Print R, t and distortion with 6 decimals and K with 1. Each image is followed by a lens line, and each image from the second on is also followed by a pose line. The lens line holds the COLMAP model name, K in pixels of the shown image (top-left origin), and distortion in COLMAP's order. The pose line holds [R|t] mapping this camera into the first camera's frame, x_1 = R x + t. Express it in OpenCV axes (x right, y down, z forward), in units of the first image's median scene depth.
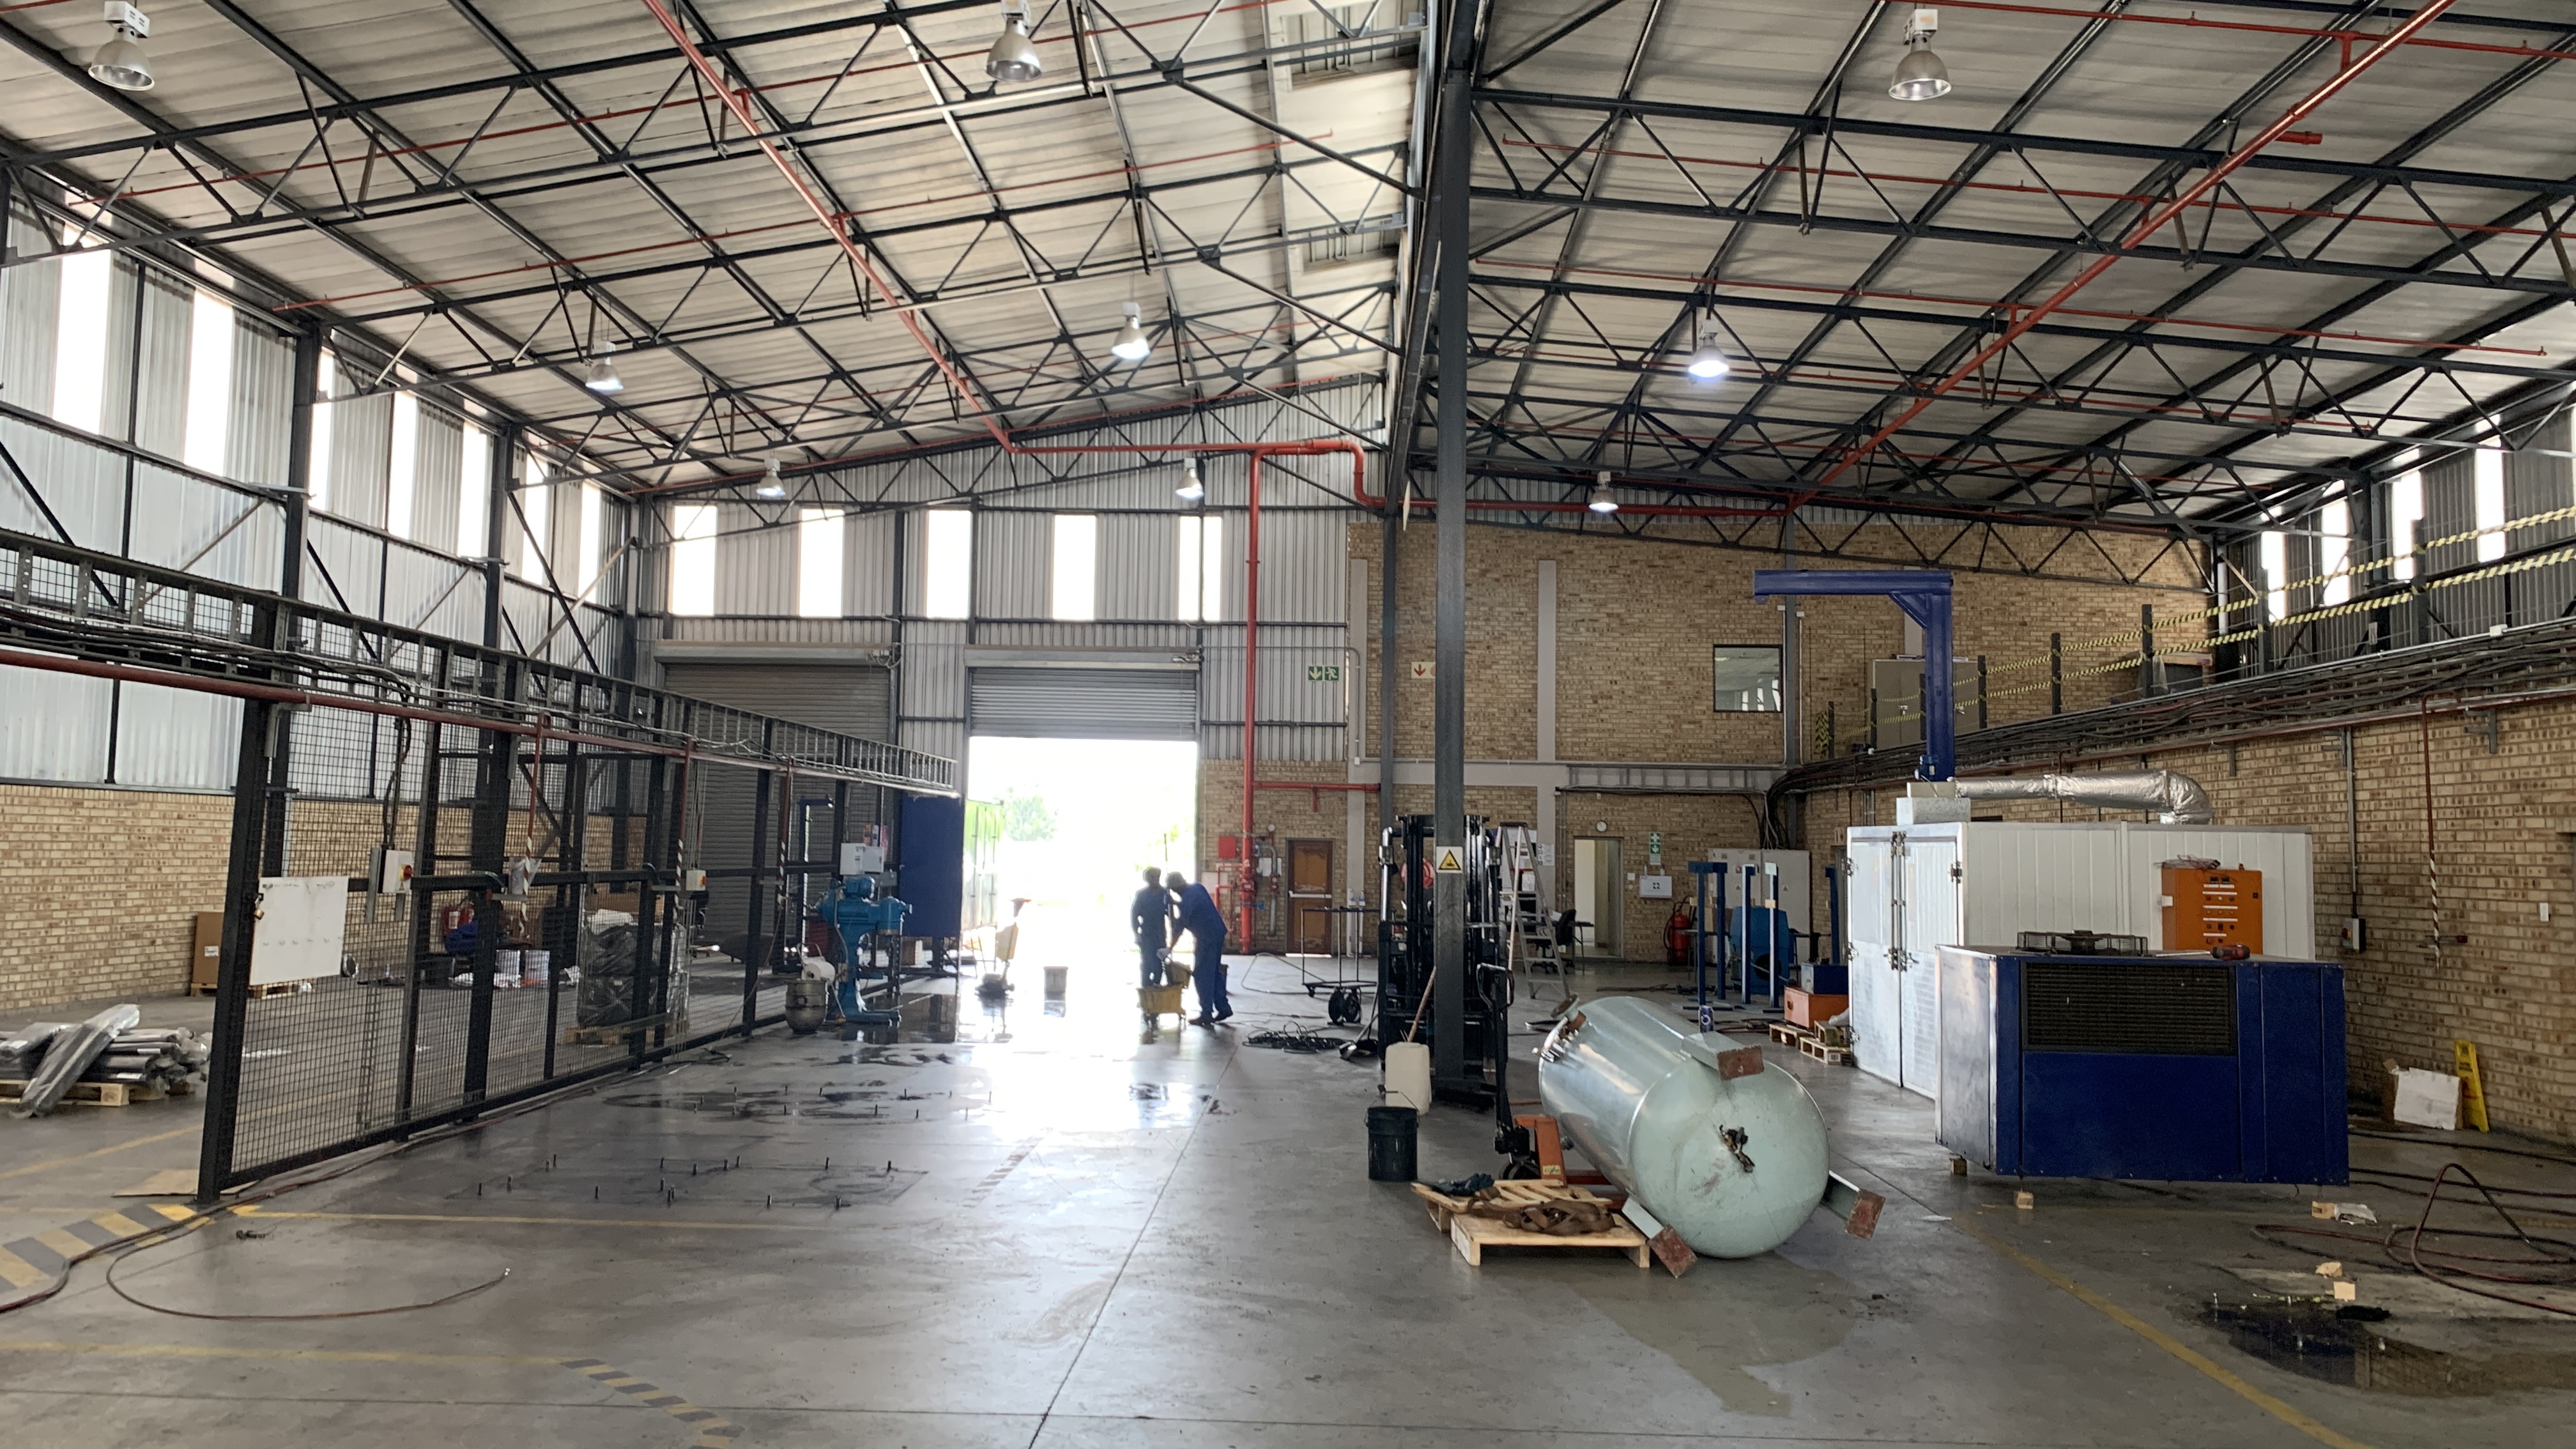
lens RADIAL K [[1916.1, 0, 1279.7], [0, 1916.1, 704.6], [0, 0, 1]] dist [0.046950, -0.075586]
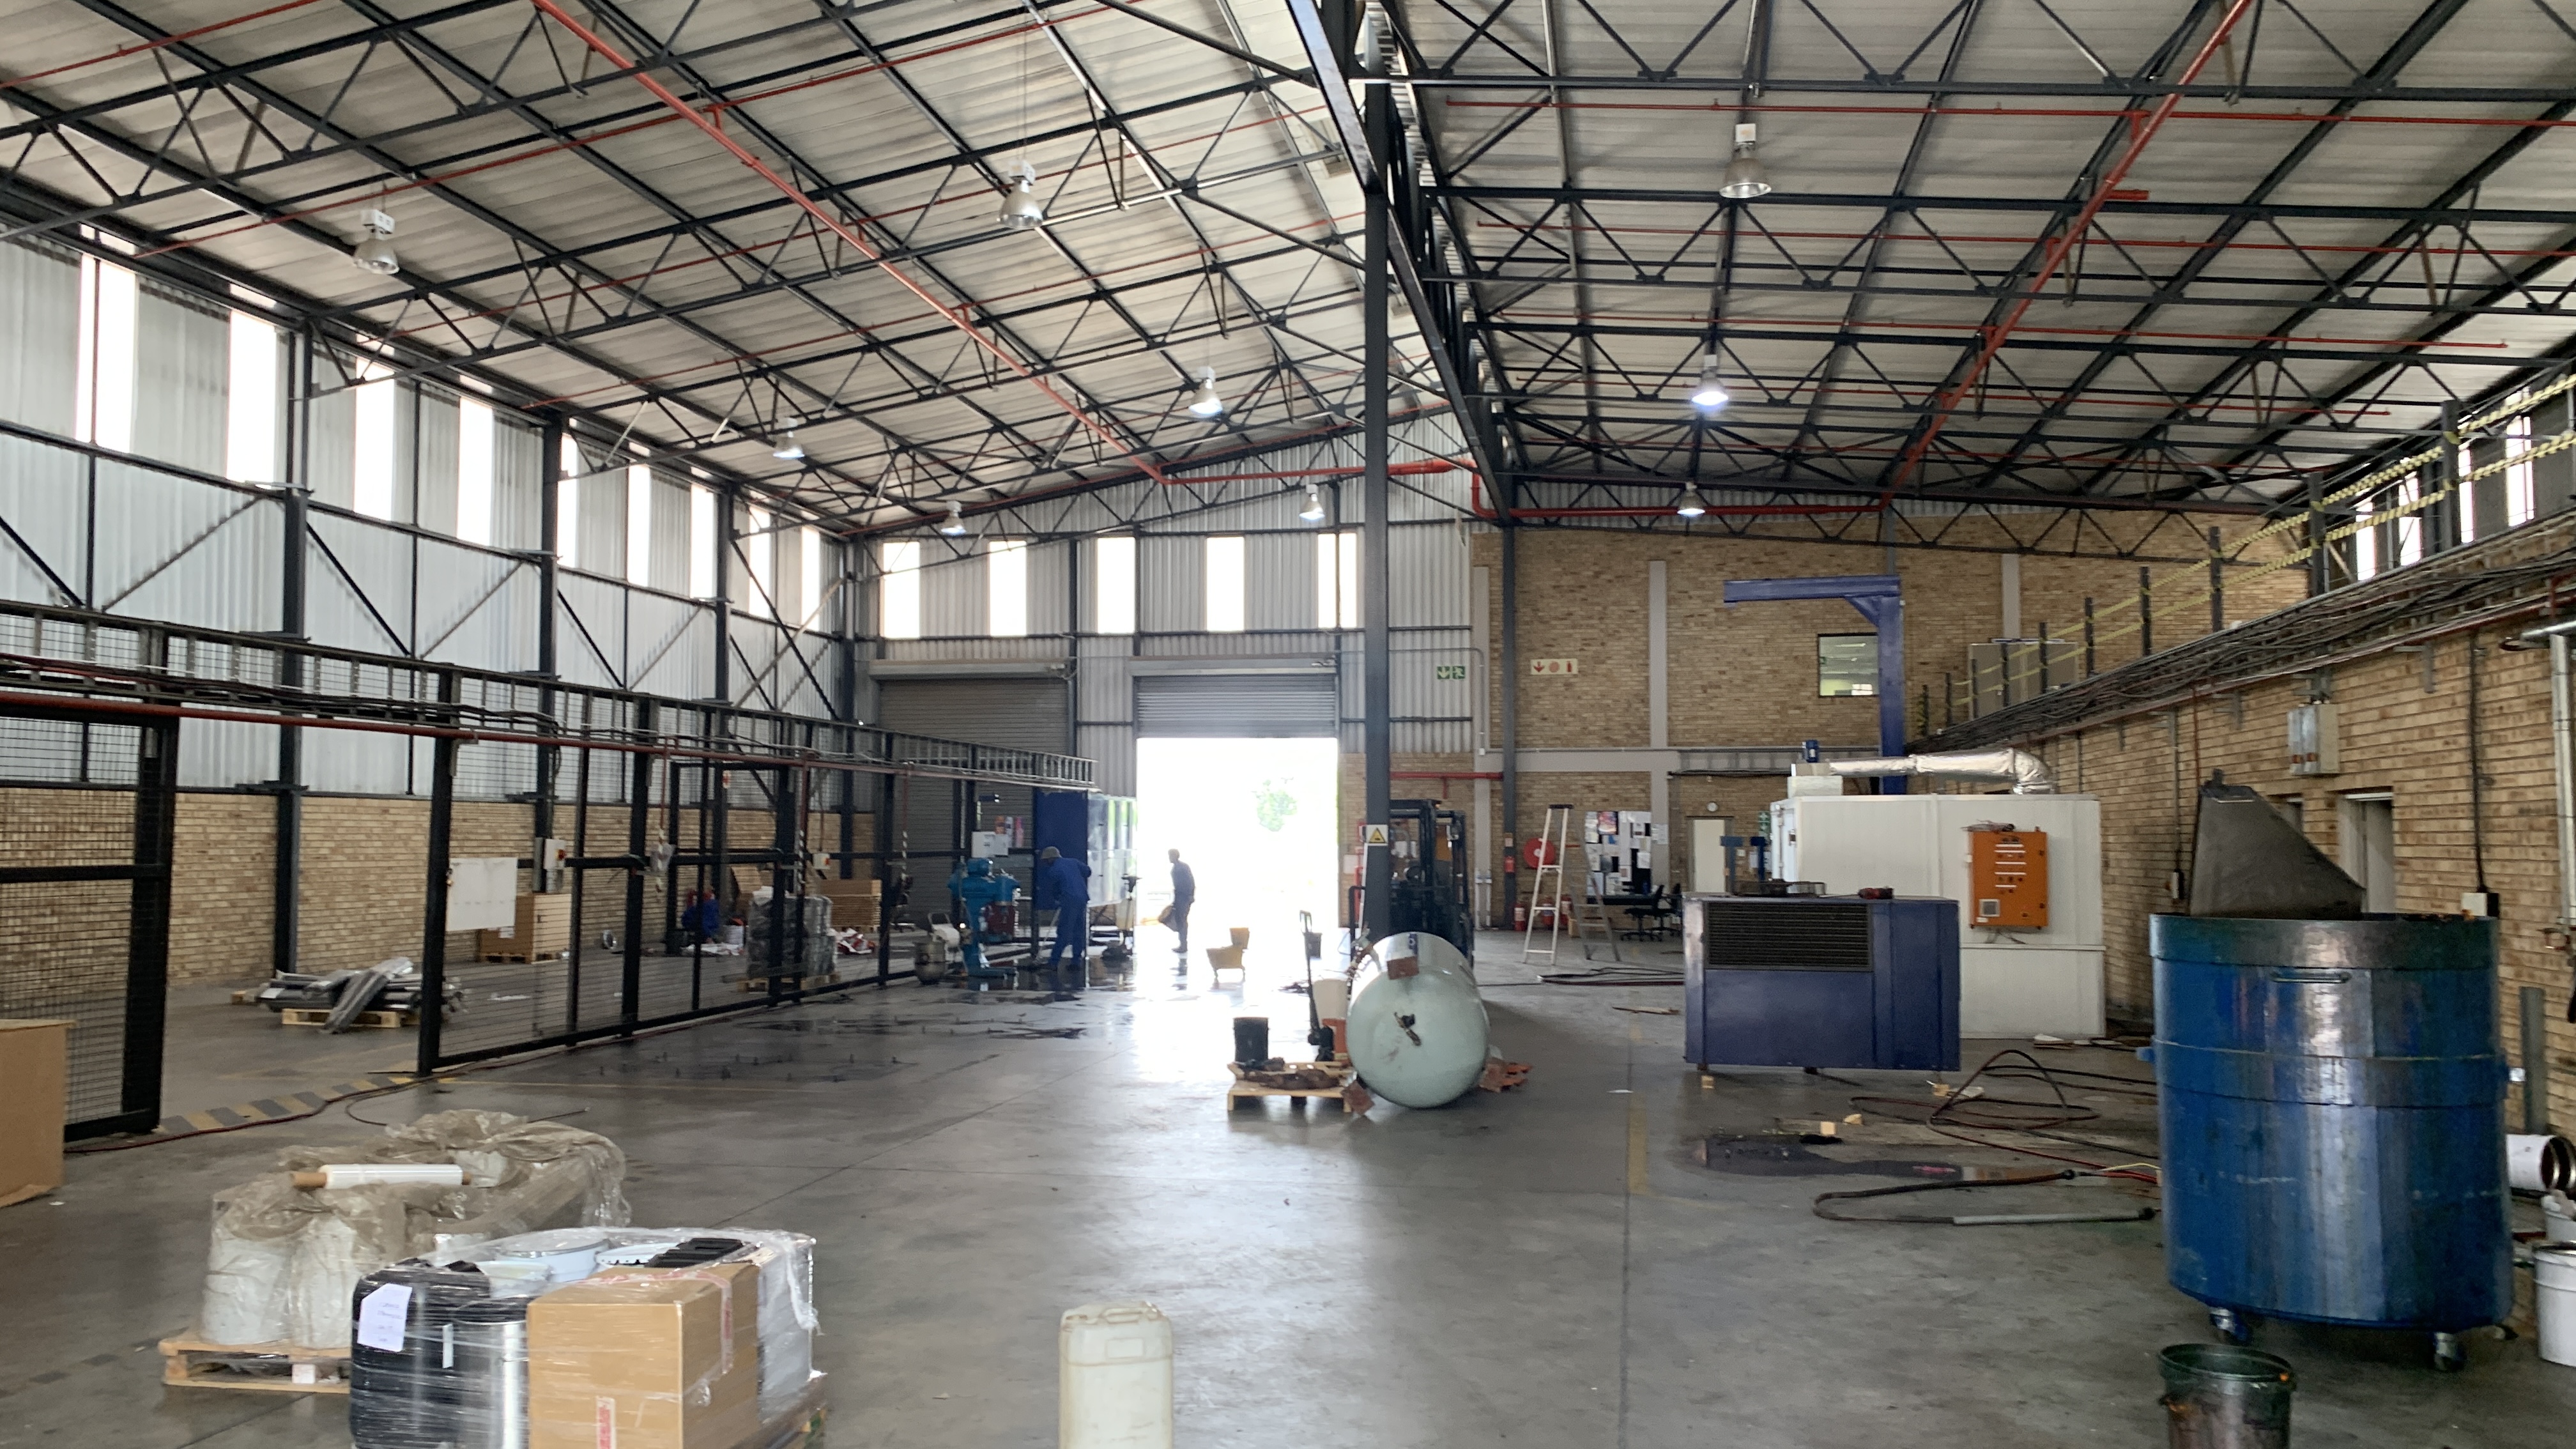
lens RADIAL K [[1948.9, 0, 1297.0], [0, 1948.9, 734.2], [0, 0, 1]] dist [0.037519, -0.025855]
pose [[0.988224, -0.024685, -0.151011, 0.103898], [0.027844, 0.999435, 0.018839, -0.004434], [0.150460, -0.022822, 0.988353, -0.117364]]
